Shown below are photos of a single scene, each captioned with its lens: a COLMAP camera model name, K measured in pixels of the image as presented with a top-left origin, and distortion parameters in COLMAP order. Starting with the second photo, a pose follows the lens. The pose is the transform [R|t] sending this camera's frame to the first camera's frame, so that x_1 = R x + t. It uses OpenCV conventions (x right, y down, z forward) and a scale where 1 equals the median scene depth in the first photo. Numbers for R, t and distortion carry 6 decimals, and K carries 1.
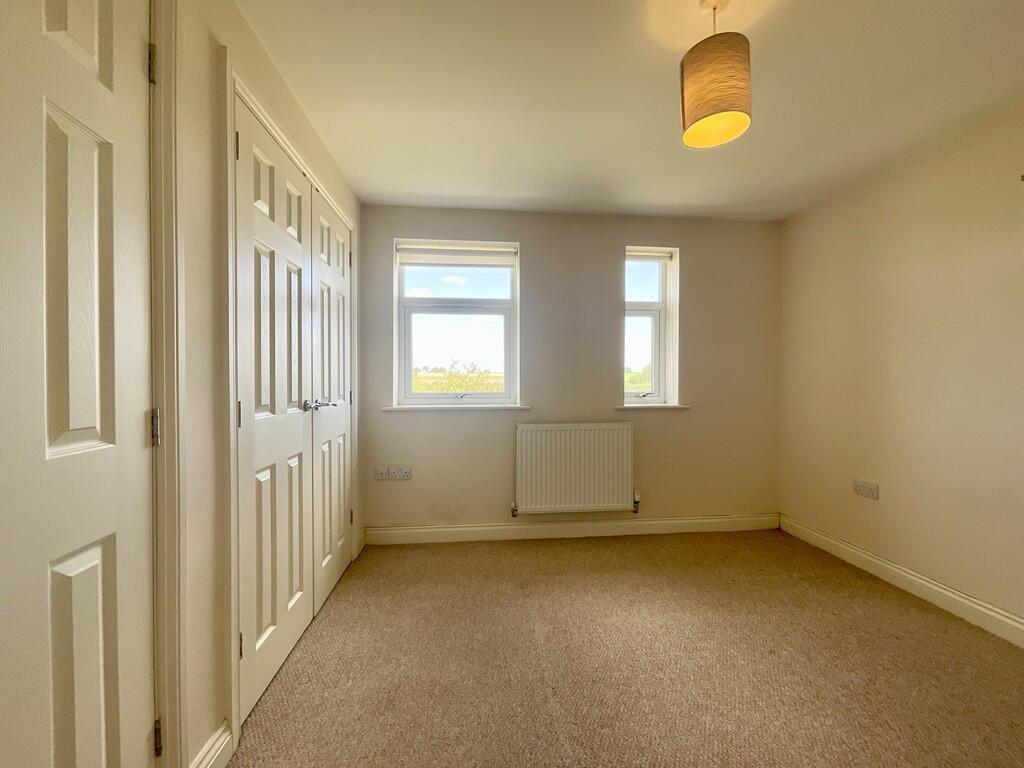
lens RADIAL K [[412.4, 0, 512.0], [0, 412.4, 384.0], [0, 0, 1]] dist [0.001216, -0.003625]
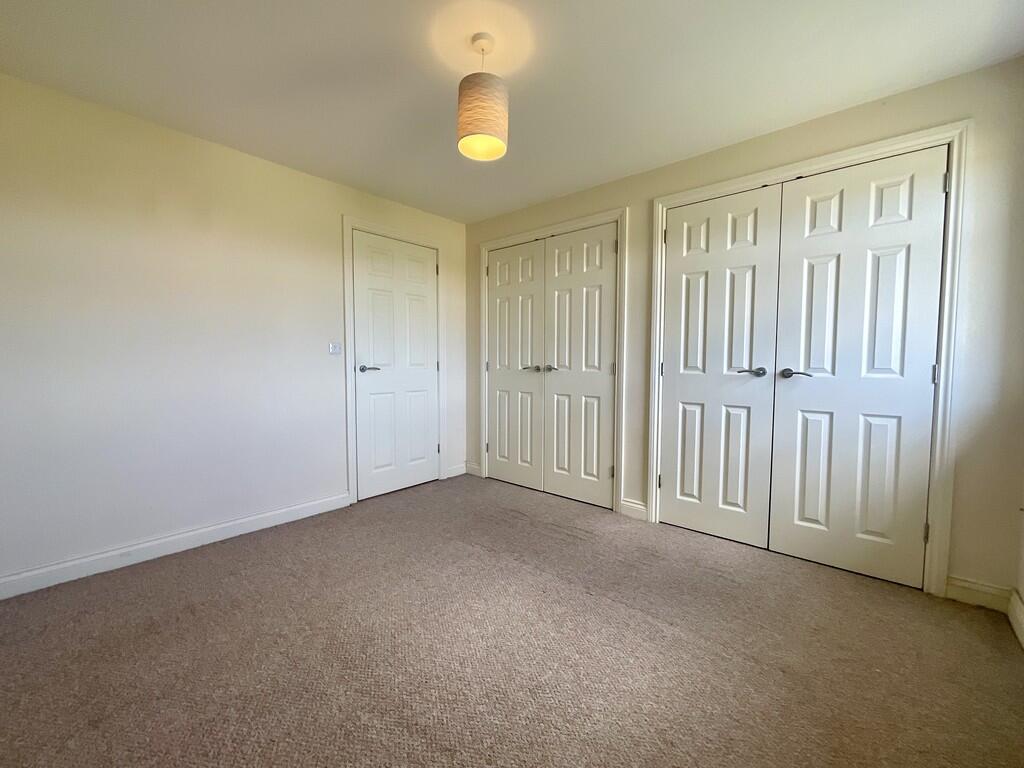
lens RADIAL K [[412.4, 0, 512.0], [0, 412.4, 384.0], [0, 0, 1]] dist [0.001216, -0.003625]
pose [[-0.729782, 0.039673, -0.682528, 1.757148], [-0.007420, 0.997797, 0.065932, 0.020643], [0.683640, 0.053180, -0.727879, 2.700841]]
